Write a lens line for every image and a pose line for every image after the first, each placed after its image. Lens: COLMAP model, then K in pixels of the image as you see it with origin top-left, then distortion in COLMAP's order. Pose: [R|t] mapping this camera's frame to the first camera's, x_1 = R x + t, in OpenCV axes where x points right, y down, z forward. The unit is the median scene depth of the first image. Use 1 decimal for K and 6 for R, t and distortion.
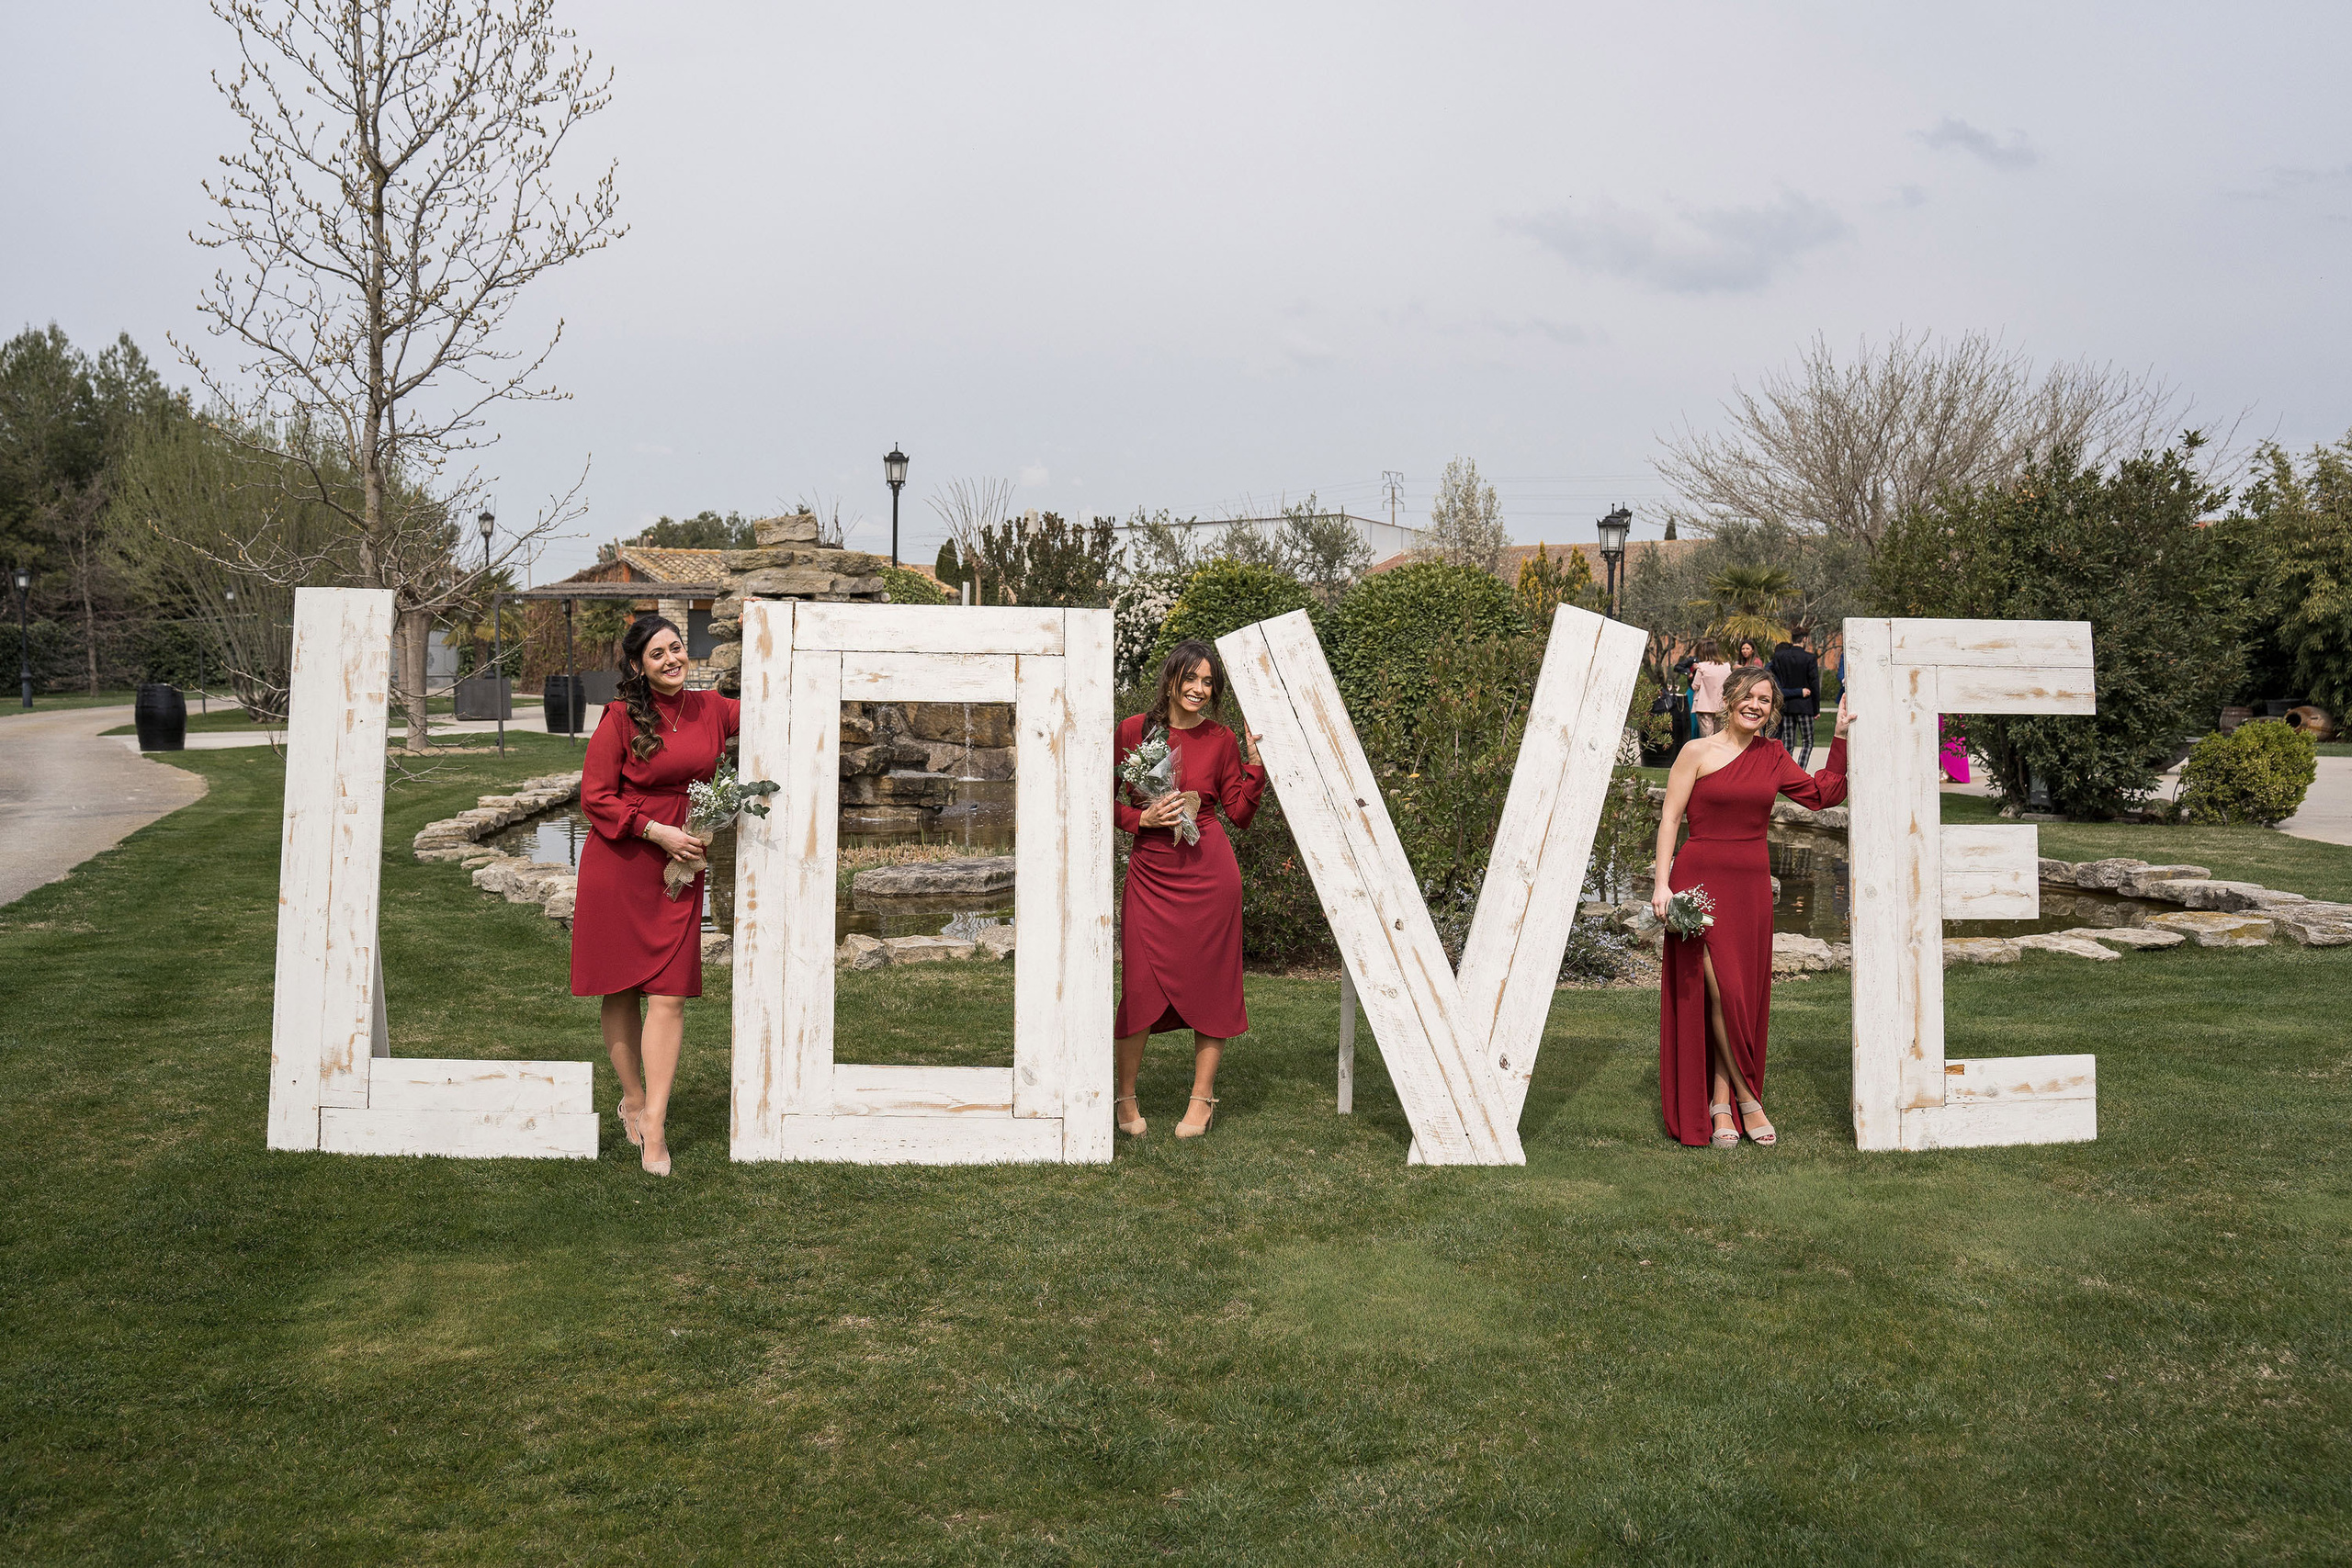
lens RADIAL K [[1967.6, 0, 1184.7], [0, 1967.6, 776.8], [0, 0, 1]] dist [-0.085579, 0.009163]
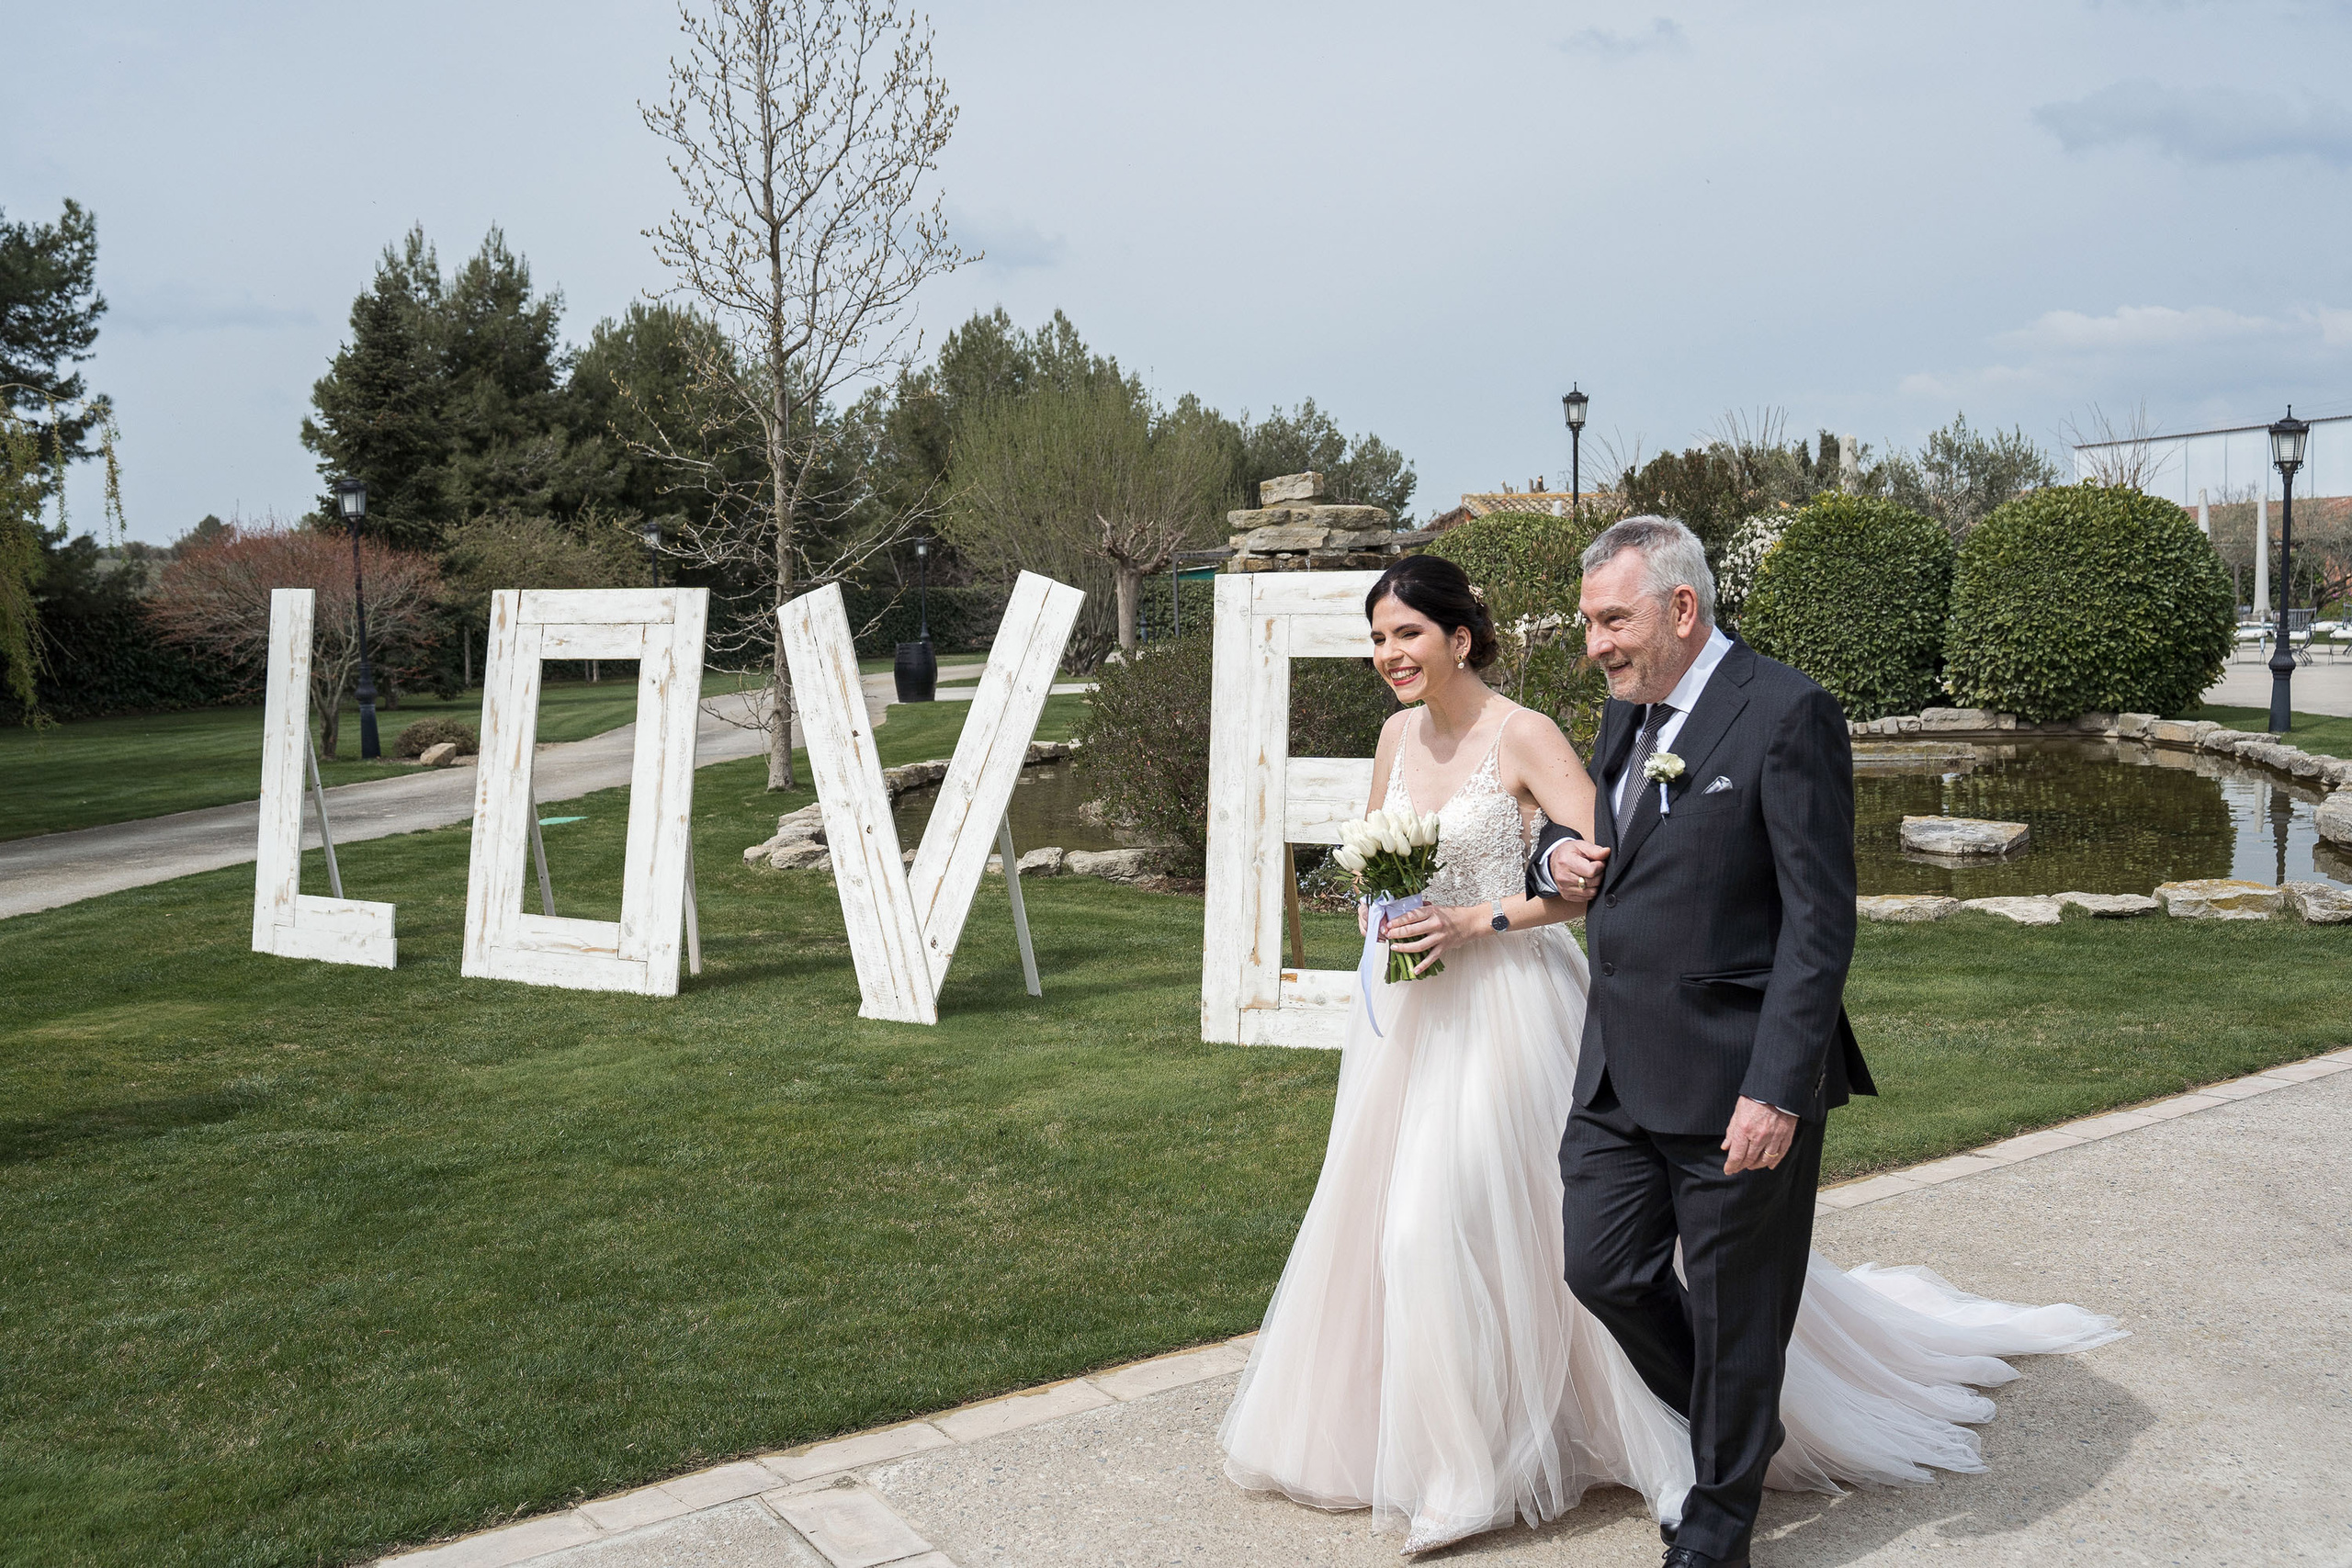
lens RADIAL K [[2182.2, 0, 1183.8], [0, 2182.2, 764.9], [0, 0, 1]] dist [-0.076124, 0.001173]
pose [[0.861979, 0.013680, -0.506759, 0.977330], [-0.006252, 0.999847, 0.016355, 0.008883], [0.506905, -0.010929, 0.861933, -0.108914]]
